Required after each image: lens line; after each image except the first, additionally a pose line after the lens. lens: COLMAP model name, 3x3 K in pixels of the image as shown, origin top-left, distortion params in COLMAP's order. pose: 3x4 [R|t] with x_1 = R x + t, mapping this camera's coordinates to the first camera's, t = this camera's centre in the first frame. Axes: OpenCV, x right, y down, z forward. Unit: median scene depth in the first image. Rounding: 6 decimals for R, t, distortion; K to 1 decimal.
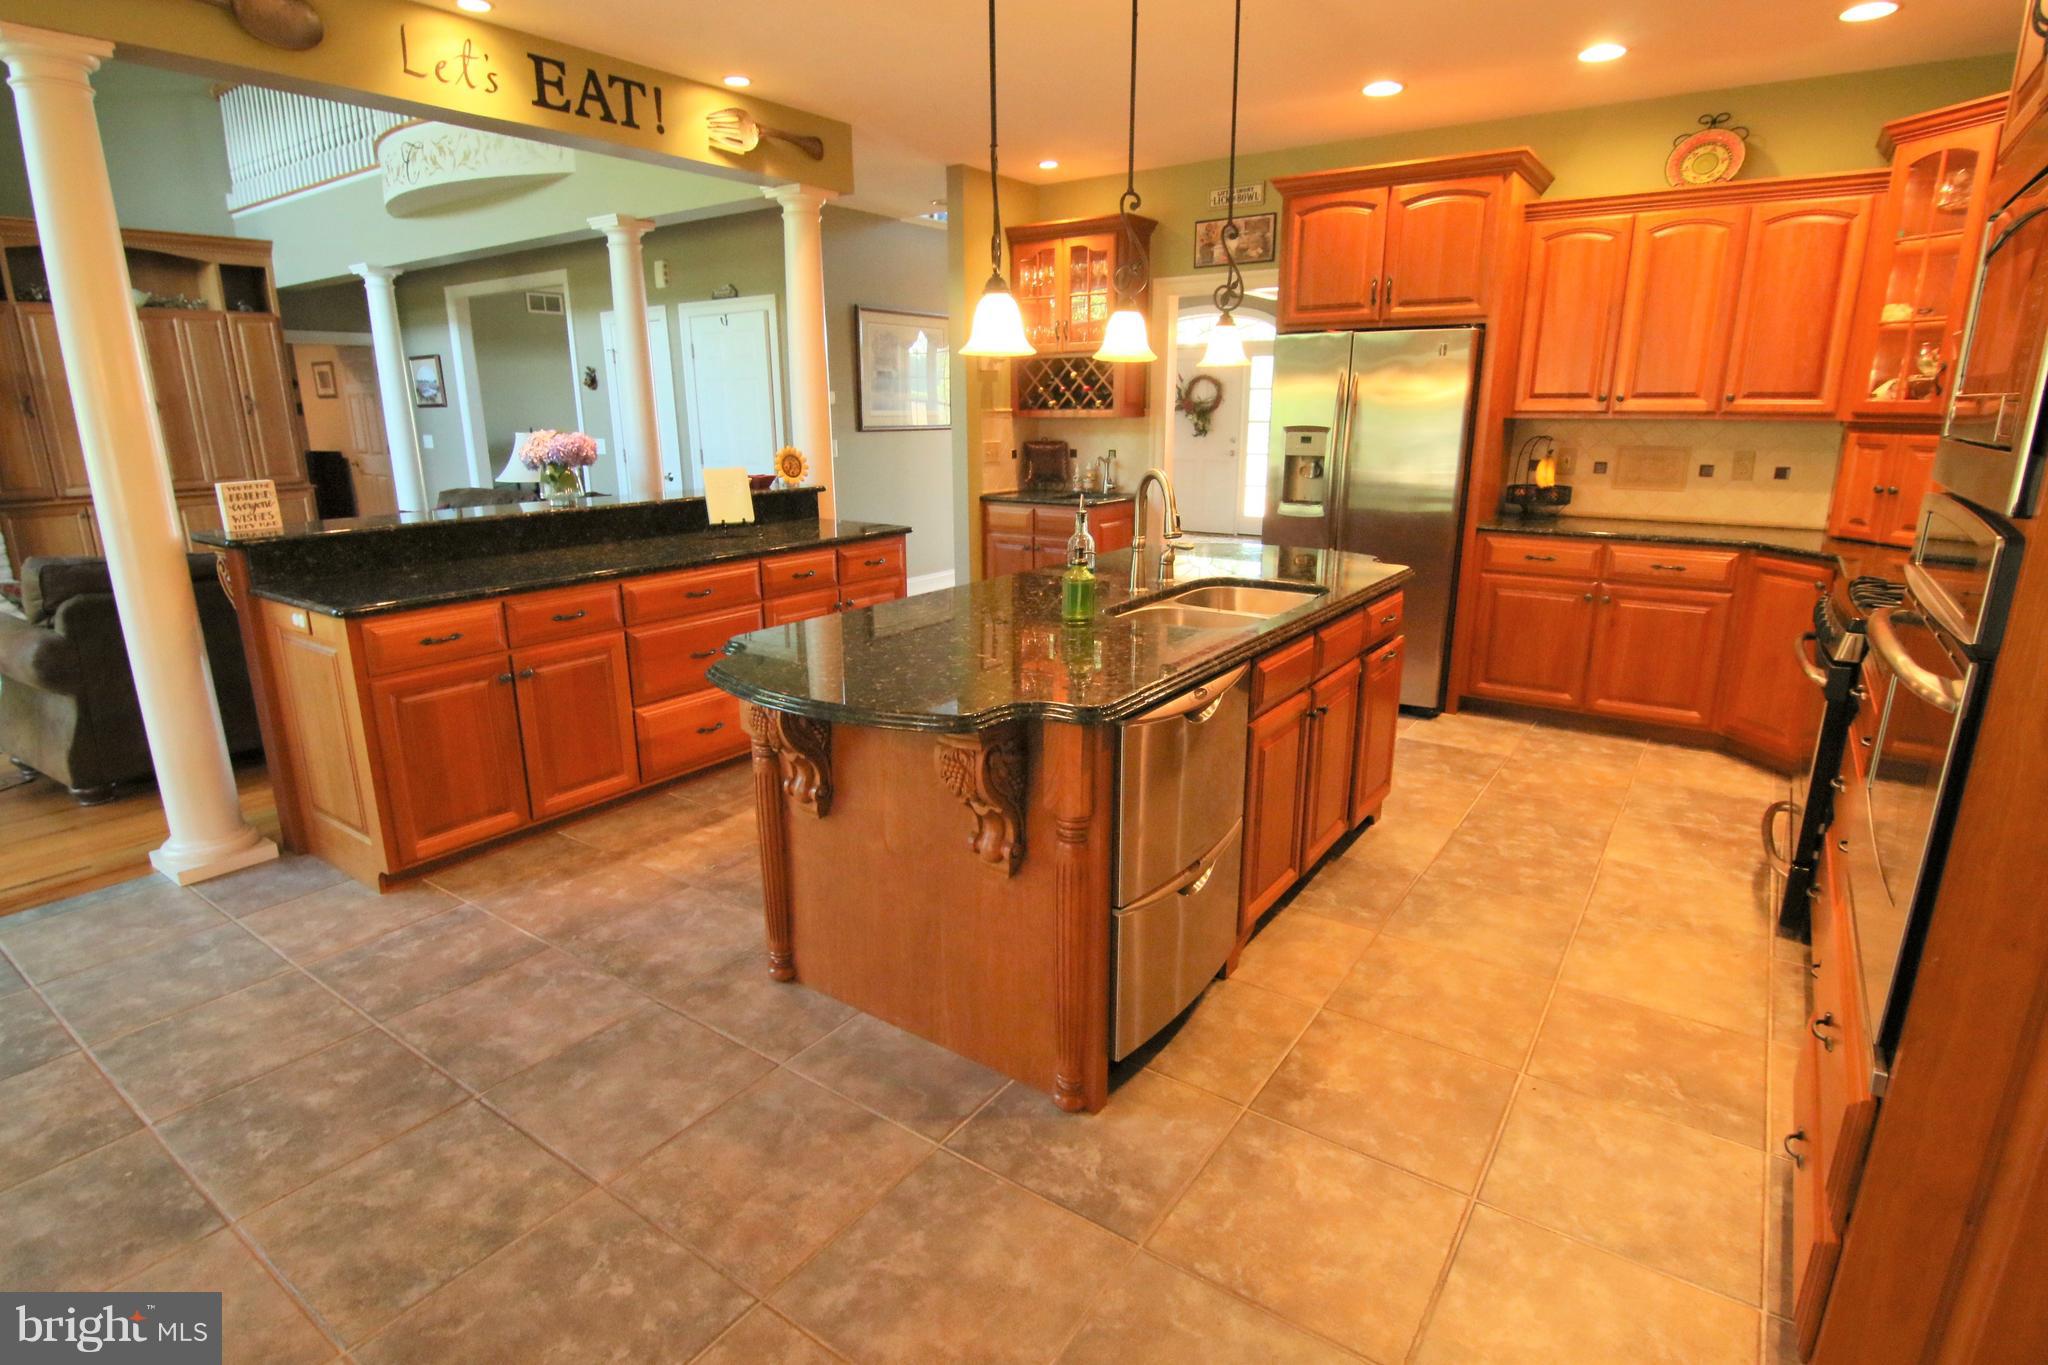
lens RADIAL K [[1031.8, 0, 1021.5], [0, 1031.8, 688.2], [0, 0, 1]] dist [-0.004358, -0.012736]
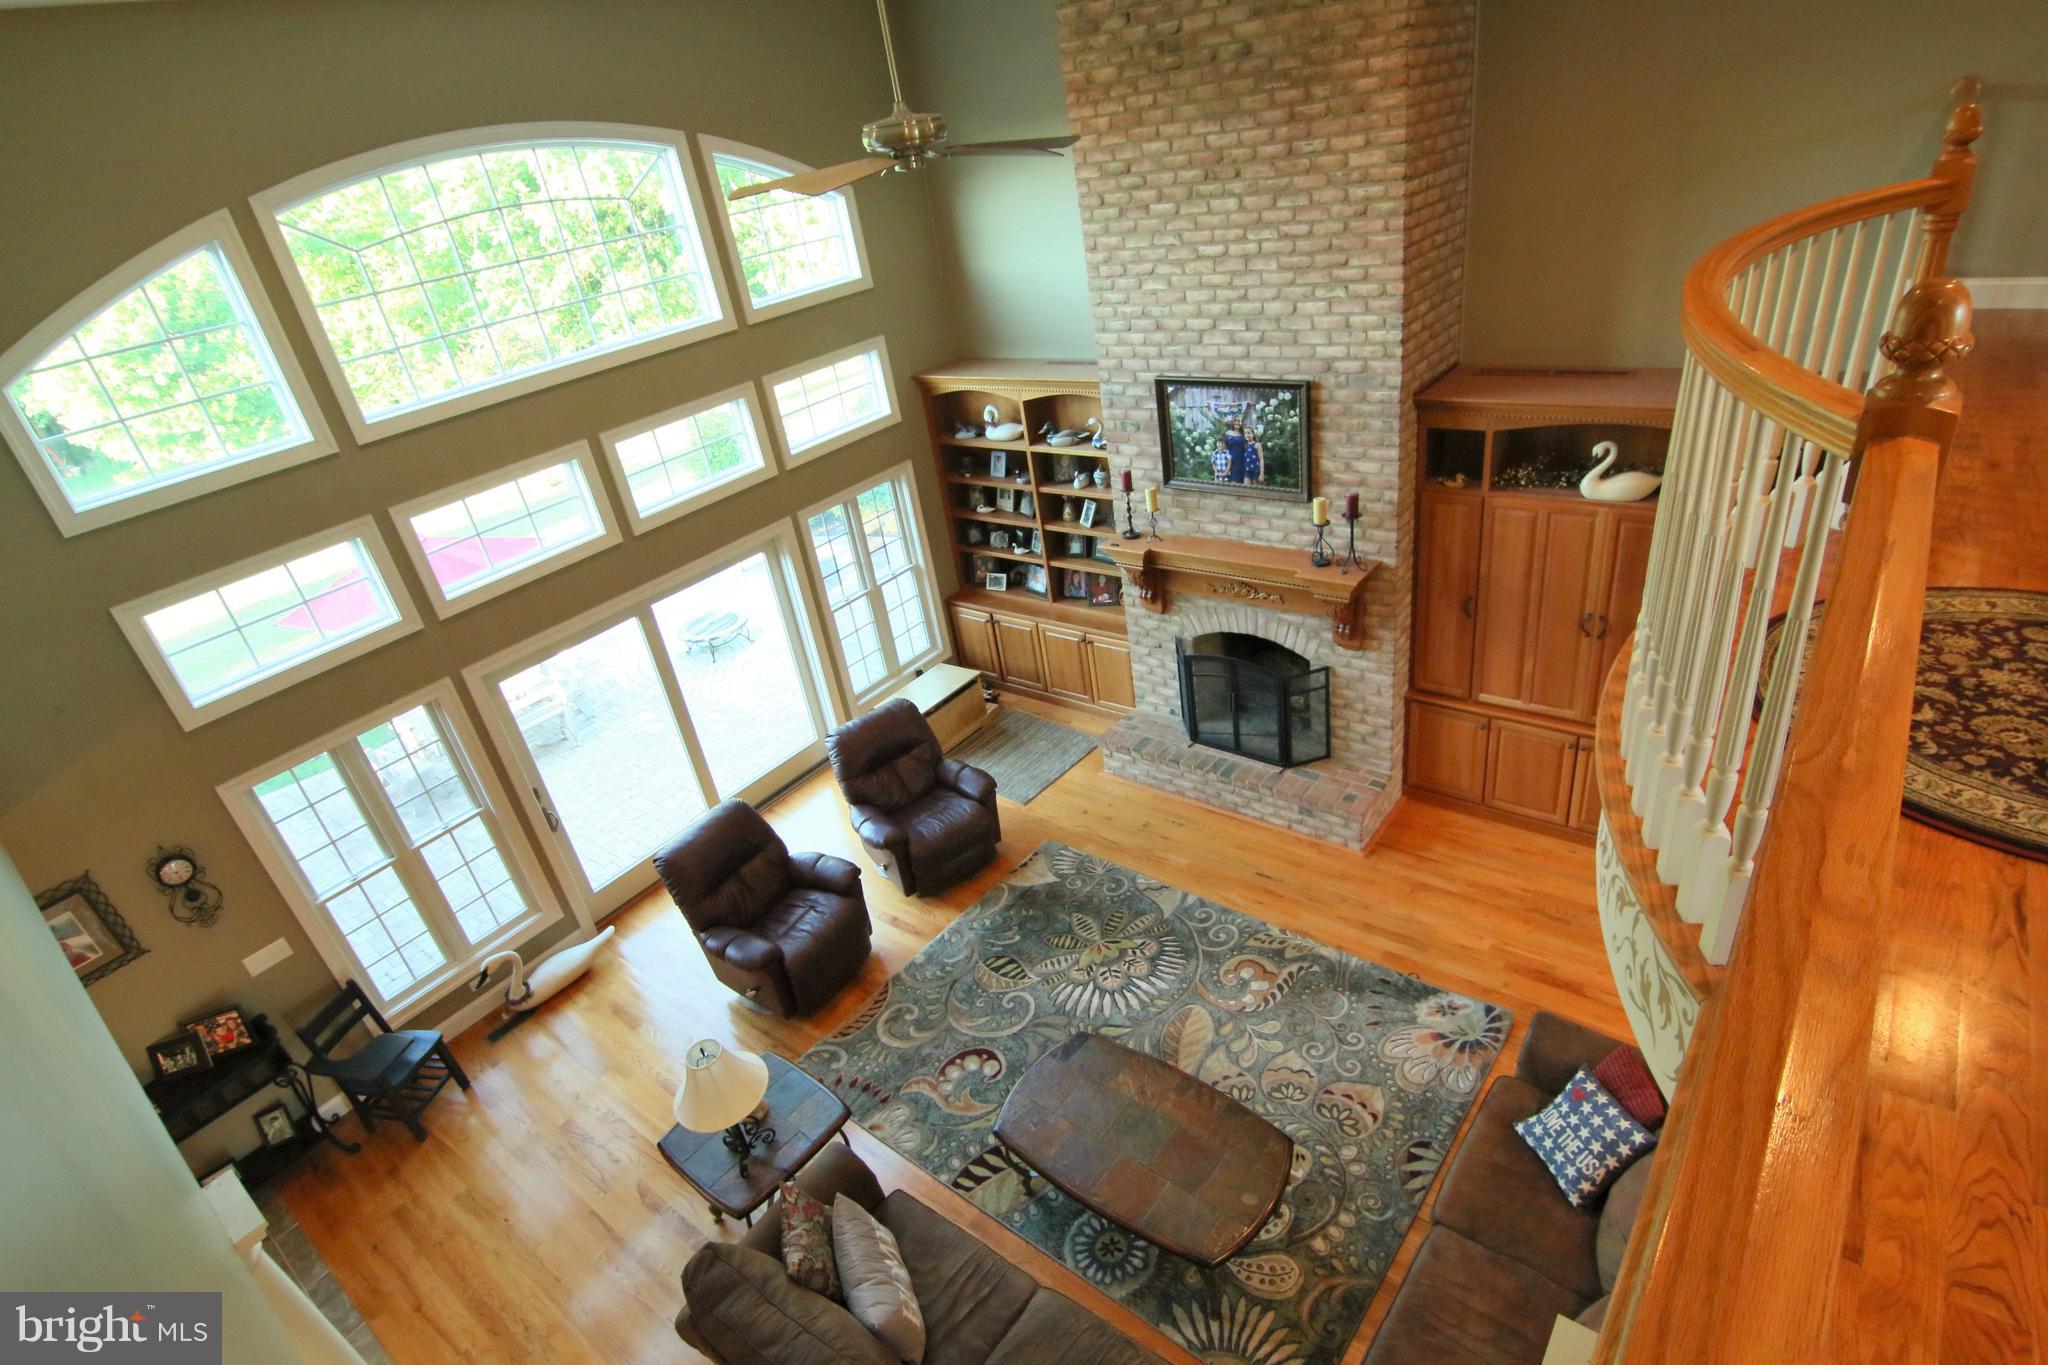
lens RADIAL K [[1031.8, 0, 1021.5], [0, 1031.8, 688.2], [0, 0, 1]] dist [-0.004358, -0.012736]
pose [[-0.052061, 0.497930, -0.865653, -0.283836], [-0.115418, 0.858020, 0.500481, -0.965308], [0.991952, 0.125968, 0.012800, 0.996880]]
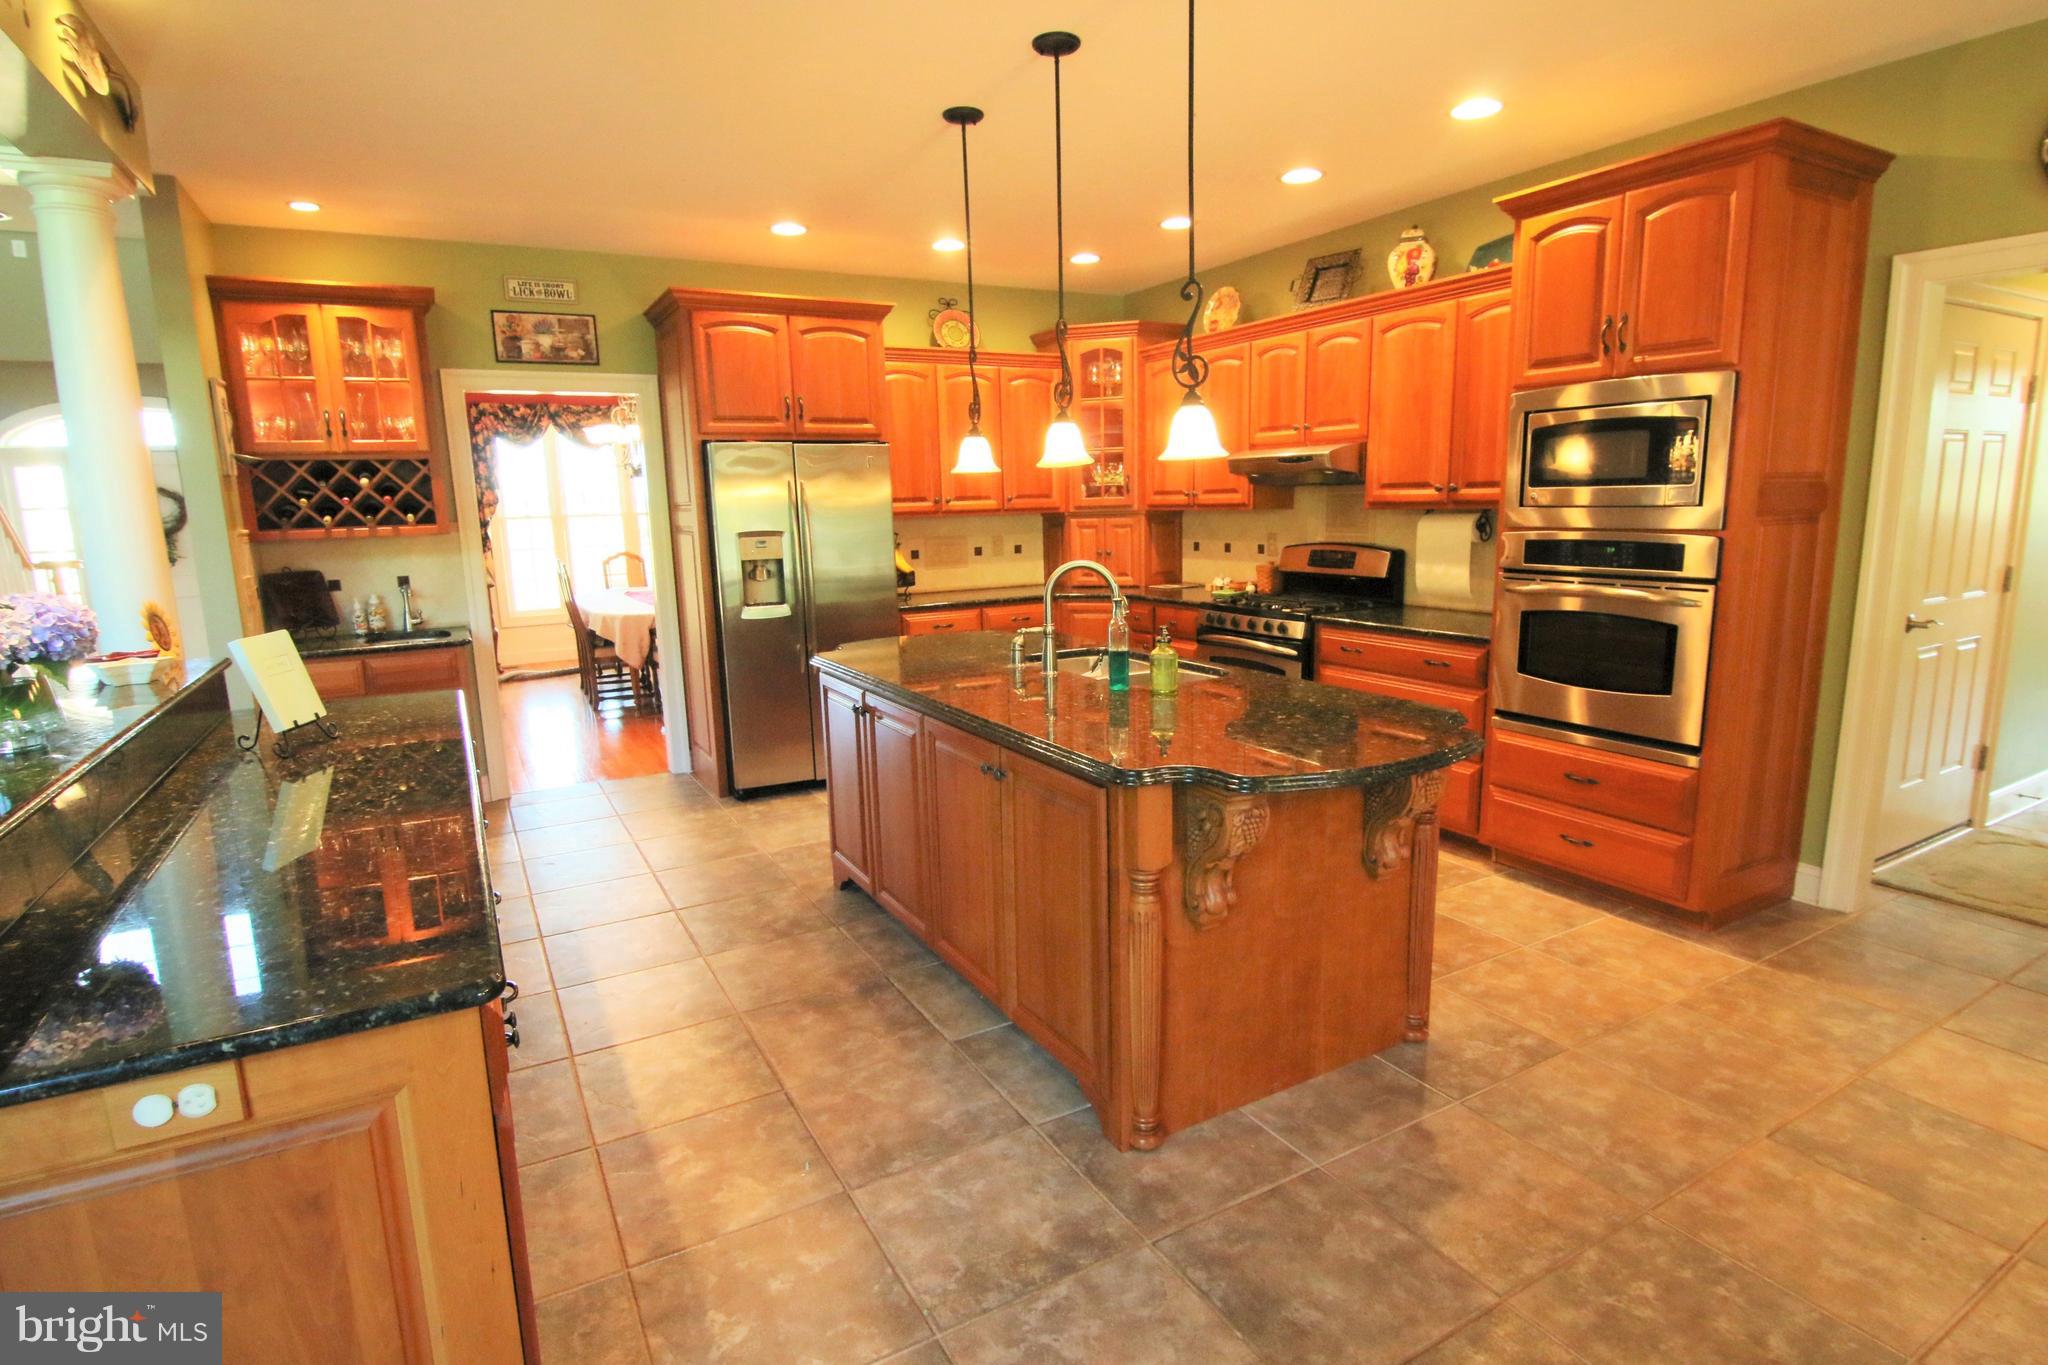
lens RADIAL K [[1031.8, 0, 1021.5], [0, 1031.8, 688.2], [0, 0, 1]] dist [-0.004358, -0.012736]
pose [[0.428130, -0.169370, 0.887704, -0.582602], [0.261150, 0.963561, 0.057893, -0.101329], [-0.865162, 0.207038, 0.456760, 0.360628]]
